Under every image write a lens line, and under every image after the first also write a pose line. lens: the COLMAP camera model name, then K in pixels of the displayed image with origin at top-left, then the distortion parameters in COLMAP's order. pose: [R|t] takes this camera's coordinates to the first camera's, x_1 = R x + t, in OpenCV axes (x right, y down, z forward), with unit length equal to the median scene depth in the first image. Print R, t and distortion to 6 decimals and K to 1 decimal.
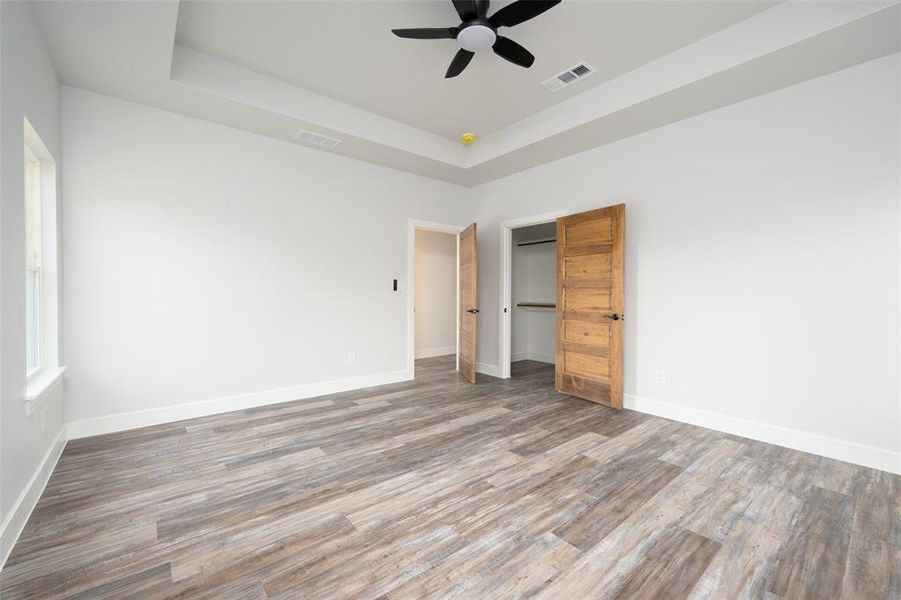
lens RADIAL K [[361.6, 0, 450.5], [0, 361.6, 300.0], [0, 0, 1]] dist [0.001700, 0.000247]
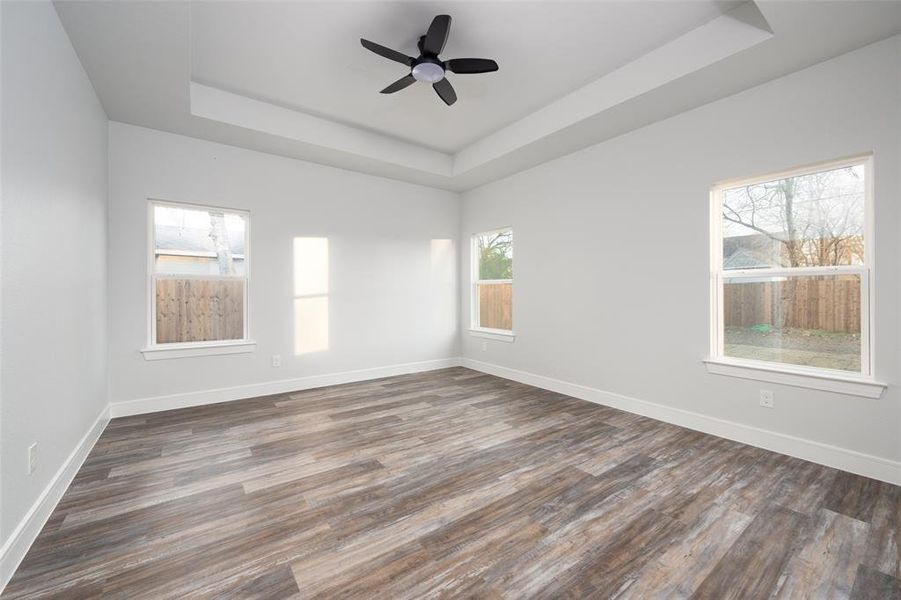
lens RADIAL K [[361.6, 0, 450.5], [0, 361.6, 300.0], [0, 0, 1]] dist [0.001700, 0.000247]
pose [[-0.997703, -0.009470, 0.067078, -0.074480], [-0.007006, 0.999296, 0.036864, -0.059129], [-0.067380, 0.036309, -0.997067, 2.087580]]
